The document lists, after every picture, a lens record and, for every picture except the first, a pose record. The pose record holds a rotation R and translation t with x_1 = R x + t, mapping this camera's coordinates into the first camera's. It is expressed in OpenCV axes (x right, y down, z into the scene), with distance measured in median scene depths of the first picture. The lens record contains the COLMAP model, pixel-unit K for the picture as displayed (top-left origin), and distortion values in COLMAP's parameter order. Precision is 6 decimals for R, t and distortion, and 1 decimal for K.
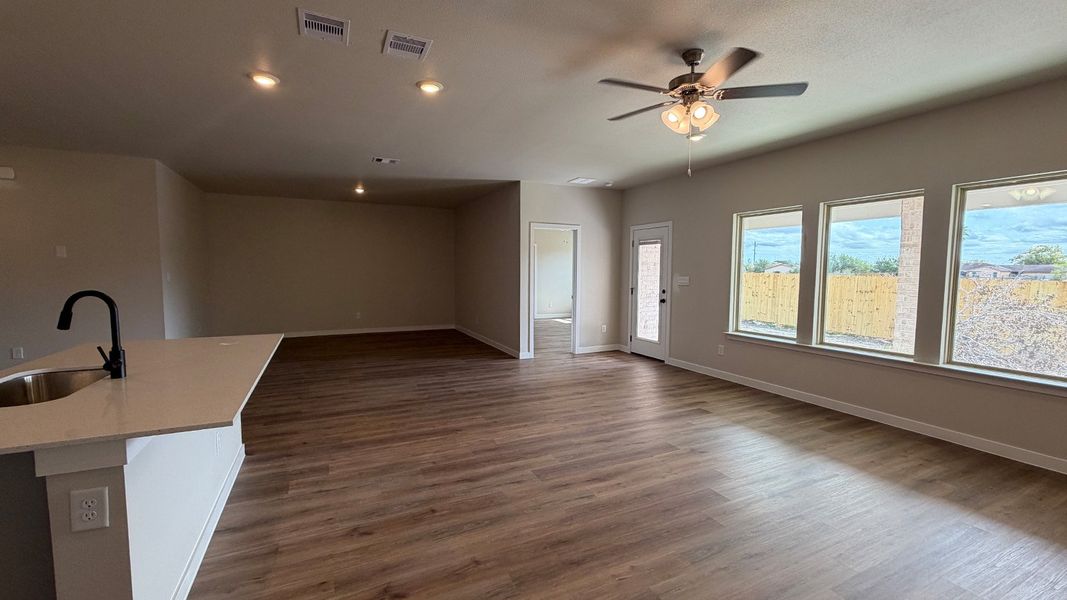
lens RADIAL K [[438.2, 0, 539.8], [0, 438.2, 300.2], [0, 0, 1]] dist [0.000148, -0.000018]
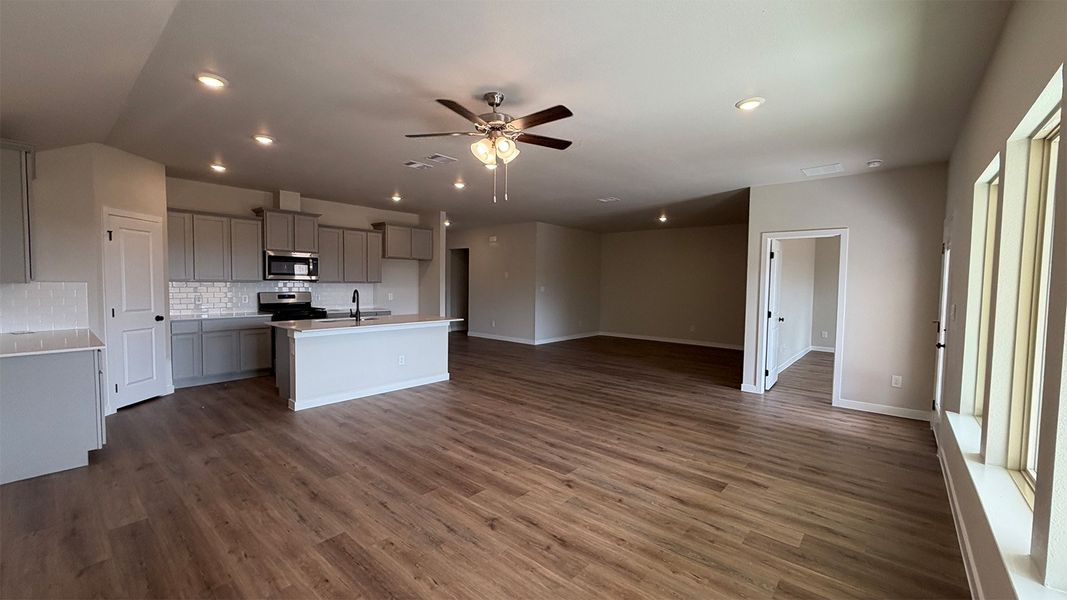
lens RADIAL K [[425.8, 0, 531.3], [0, 425.8, 302.9], [0, 0, 1]] dist [-0.000397, -0.000149]
pose [[0.389960, 0.046982, -0.919632, 0.989325], [-0.078870, 0.996732, 0.017477, -0.037188], [0.917448, 0.065716, 0.392391, 0.479909]]
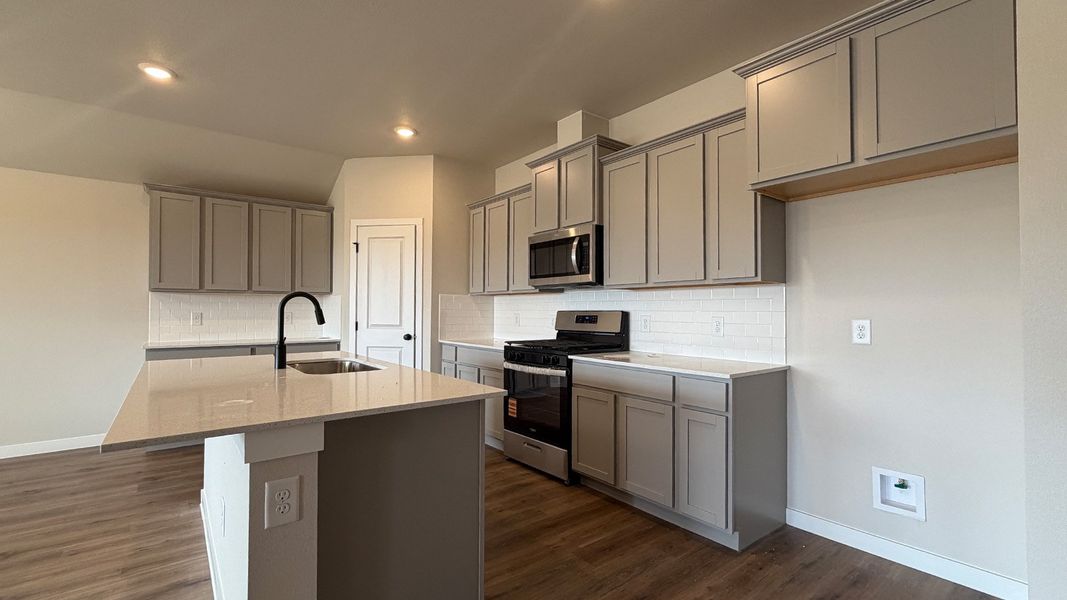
lens RADIAL K [[464.6, 0, 541.8], [0, 464.6, 302.6], [0, 0, 1]] dist [0.000704, 0.000212]
pose [[-0.977589, -0.012954, -0.210122, -0.693073], [-0.024182, 0.998408, 0.050957, -0.036652], [0.209128, 0.054897, -0.976346, 1.171749]]
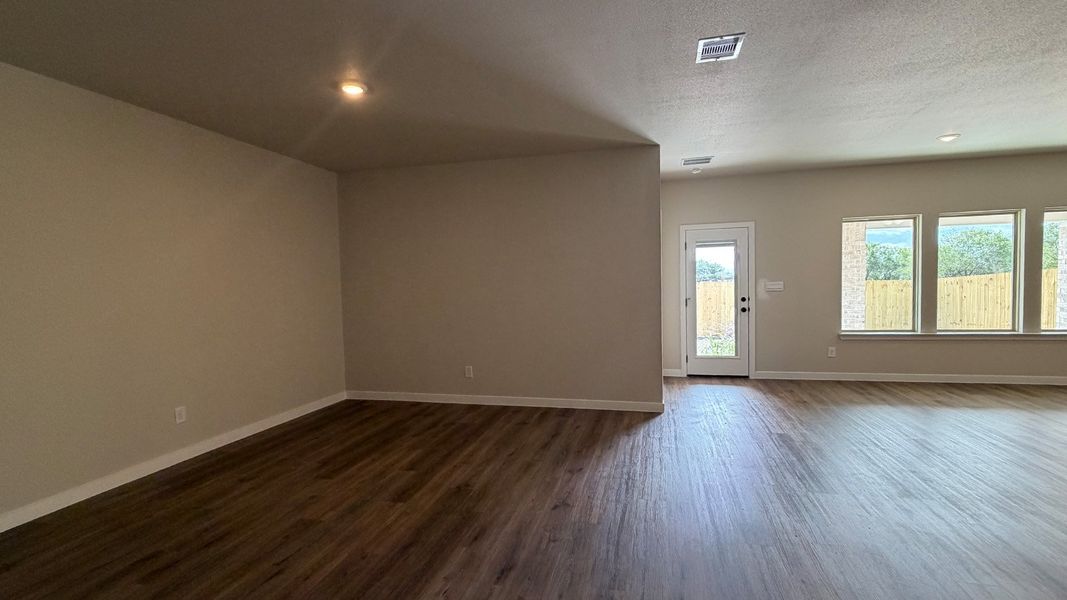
lens RADIAL K [[464.6, 0, 541.8], [0, 464.6, 302.6], [0, 0, 1]] dist [0.000704, 0.000212]
pose [[0.643460, -0.056708, 0.763376, -1.216229], [0.081707, 0.996643, 0.005165, -0.088371], [-0.761107, 0.059050, 0.645933, 1.191469]]
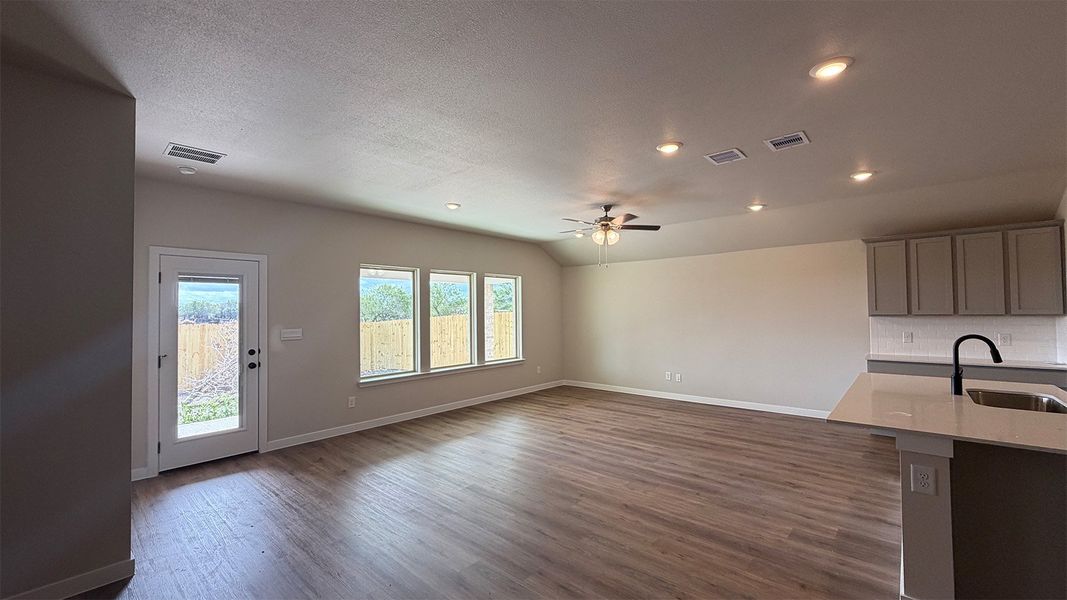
lens RADIAL K [[425.8, 0, 531.3], [0, 425.8, 302.9], [0, 0, 1]] dist [-0.000397, -0.000149]
pose [[-0.374394, 0.017180, 0.927111, -0.883821], [0.073595, 0.997225, 0.011240, -0.124304], [-0.924345, 0.072439, -0.374619, 1.425373]]
